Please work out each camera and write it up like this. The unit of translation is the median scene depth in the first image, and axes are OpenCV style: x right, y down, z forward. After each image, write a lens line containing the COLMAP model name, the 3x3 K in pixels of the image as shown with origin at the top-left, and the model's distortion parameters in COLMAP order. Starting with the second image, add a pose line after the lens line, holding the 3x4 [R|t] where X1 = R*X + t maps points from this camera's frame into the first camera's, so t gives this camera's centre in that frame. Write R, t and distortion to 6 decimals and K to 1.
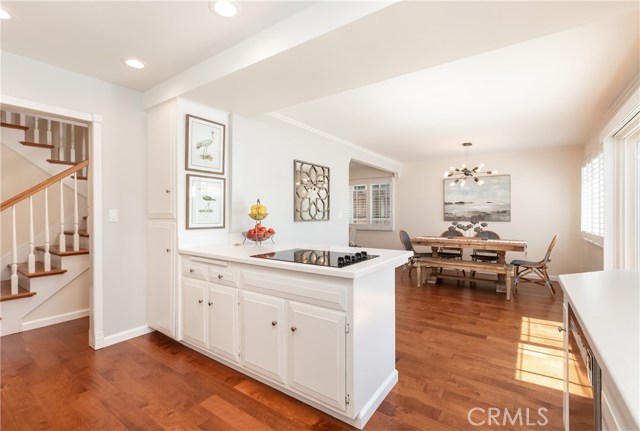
lens RADIAL K [[291.3, 0, 319.0], [0, 291.3, 212.3], [0, 0, 1]] dist [-0.001076, 0.000414]
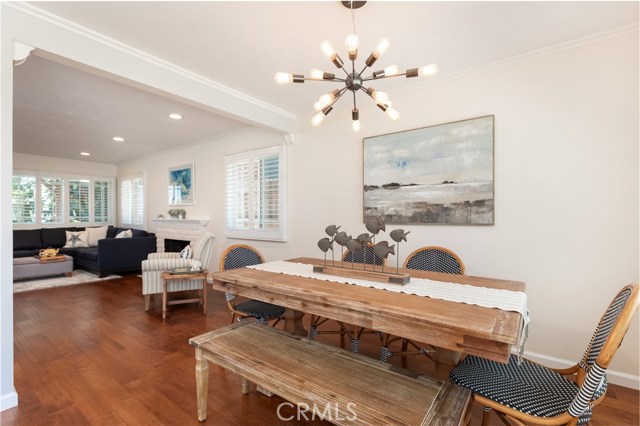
lens RADIAL K [[291.3, 0, 321.5], [0, 291.3, 214.2], [0, 0, 1]] dist [-0.001076, 0.000414]
pose [[0.999689, 0.003810, -0.024650, 0.401646], [-0.003854, 0.999991, -0.001726, 0.016175], [0.024643, 0.001821, 0.999695, 0.550827]]
